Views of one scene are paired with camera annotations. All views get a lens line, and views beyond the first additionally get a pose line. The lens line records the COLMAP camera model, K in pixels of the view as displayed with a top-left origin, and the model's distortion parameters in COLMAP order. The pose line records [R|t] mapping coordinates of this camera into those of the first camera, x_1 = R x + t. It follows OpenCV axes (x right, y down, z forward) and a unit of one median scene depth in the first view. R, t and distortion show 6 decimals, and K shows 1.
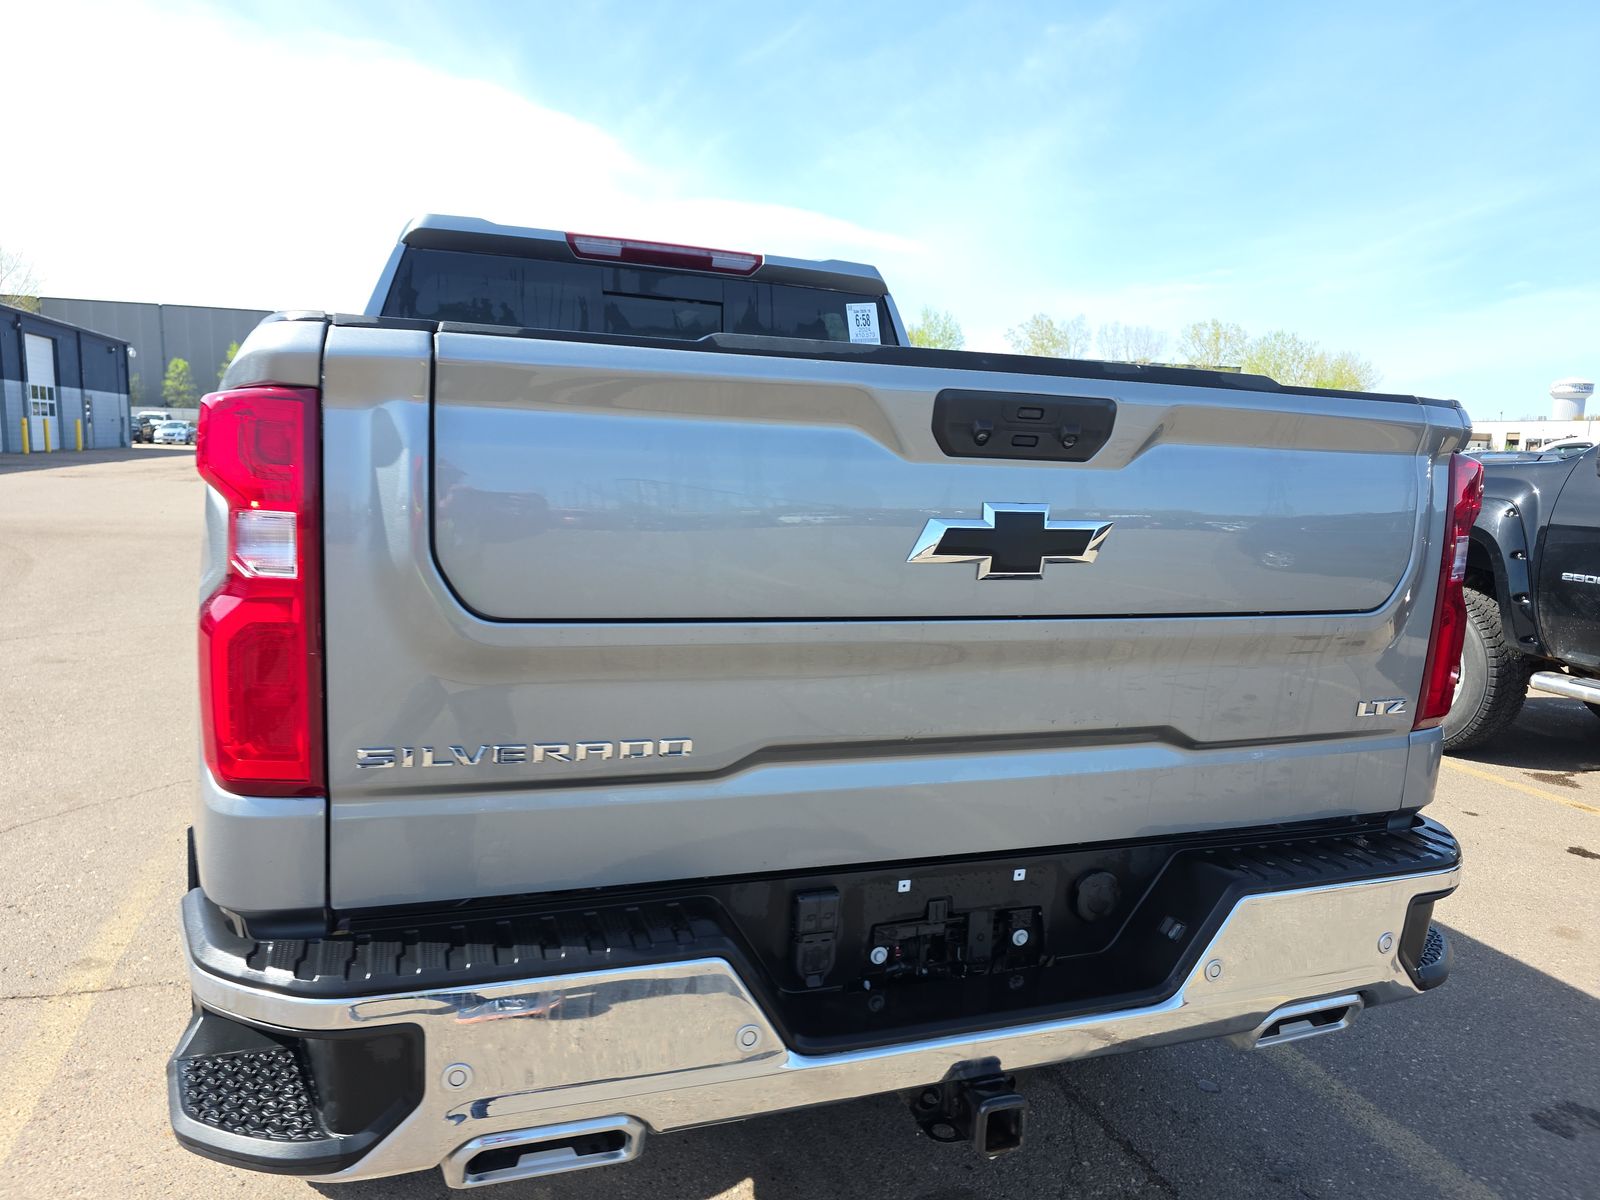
lens RADIAL K [[1083.7, 0, 800.0], [0, 1083.7, 600.0], [0, 0, 1]] dist [0.058200, -0.055552]
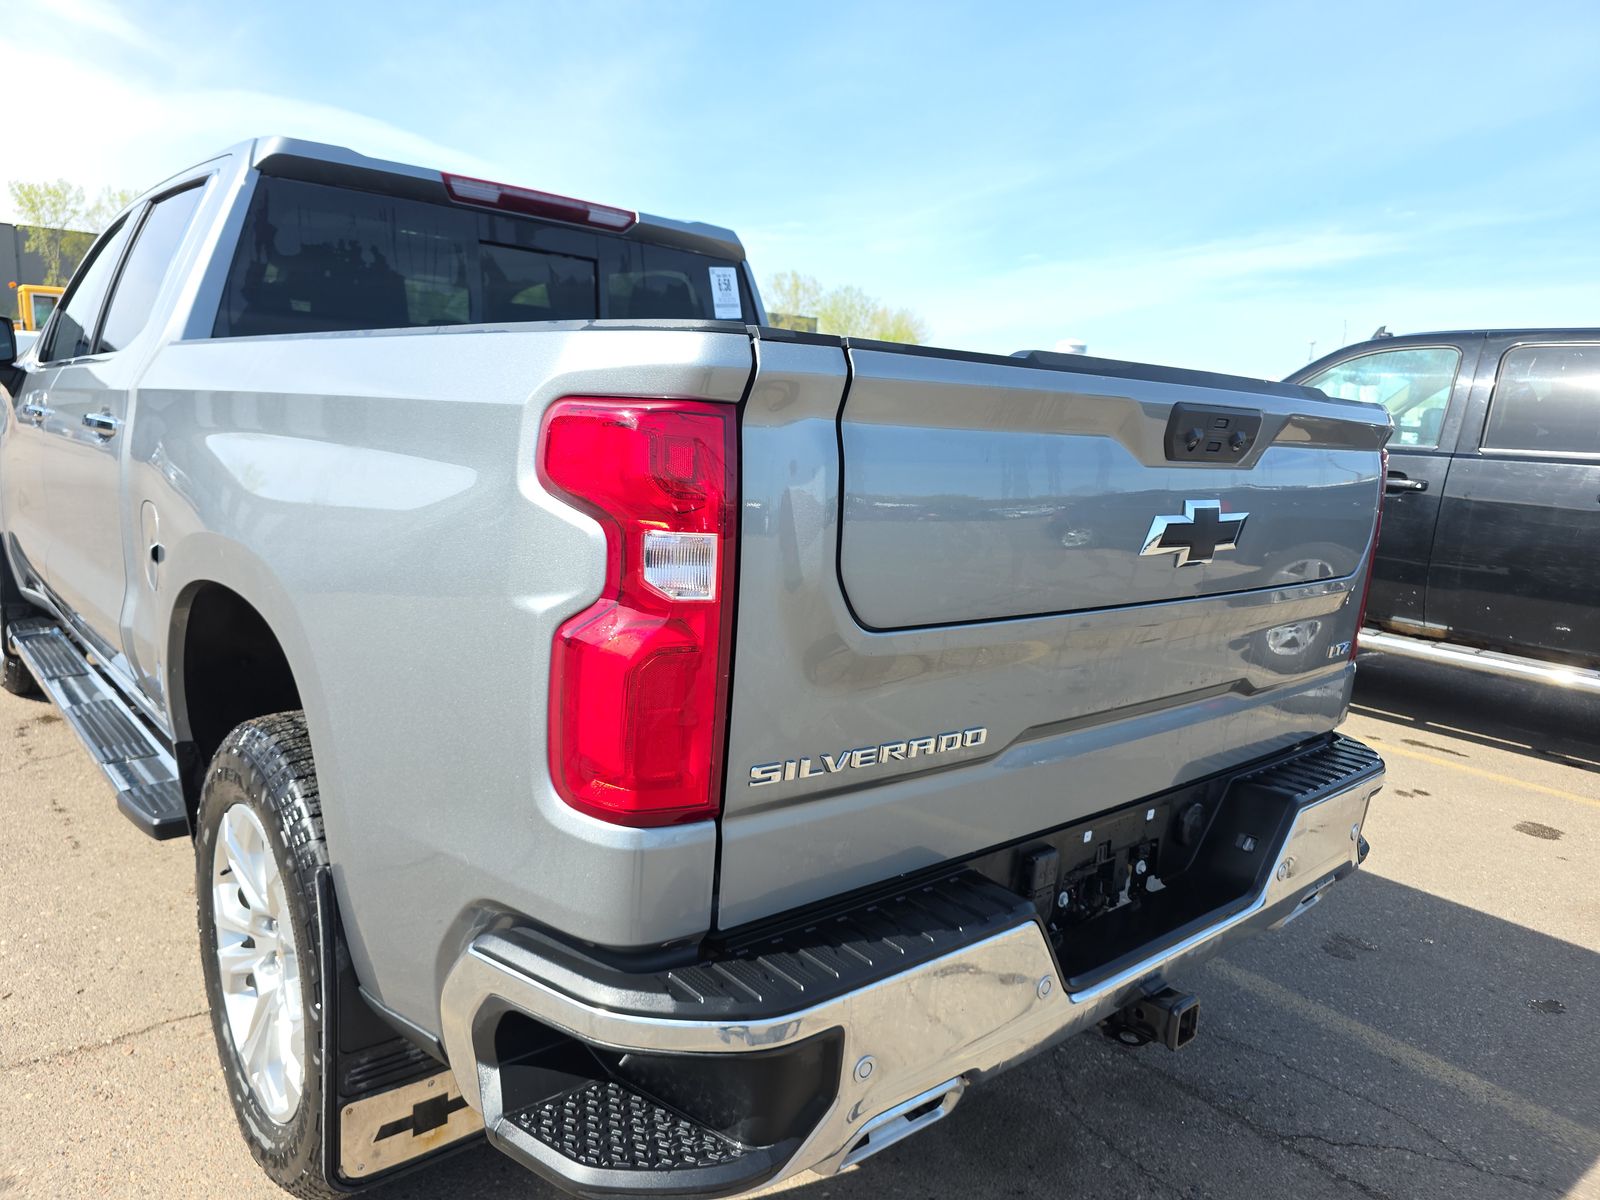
lens RADIAL K [[1083.7, 0, 800.0], [0, 1083.7, 600.0], [0, 0, 1]] dist [0.058200, -0.055552]
pose [[0.930867, -0.047454, 0.362264, -0.549281], [0.027378, 0.997802, 0.060353, -0.056500], [-0.364331, -0.046263, 0.930120, 0.058867]]
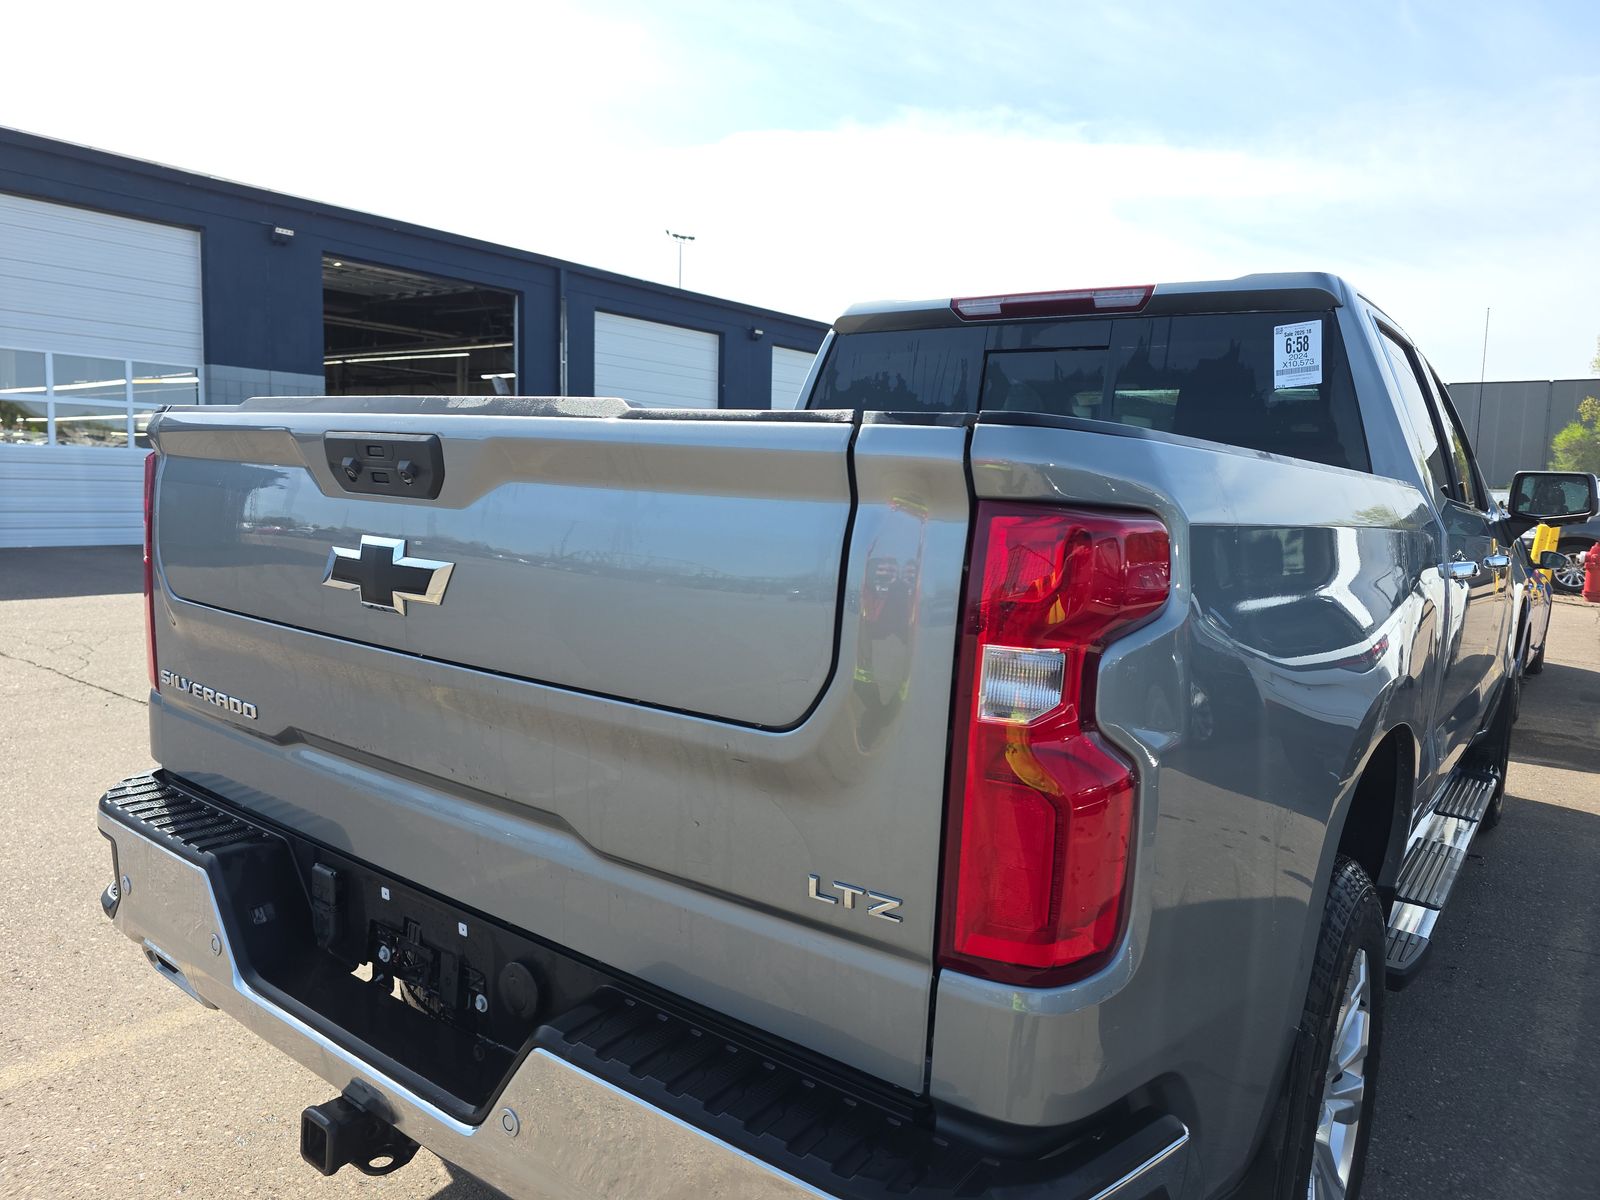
lens RADIAL K [[1098.0, 0, 764.2], [0, 1098.0, 591.1], [0, 0, 1]] dist [0.037143, -0.058384]
pose [[0.531440, 0.068495, -0.844322, 1.118461], [-0.137090, 0.990541, -0.005931, -0.071692], [0.835929, 0.118900, 0.535803, 0.652784]]
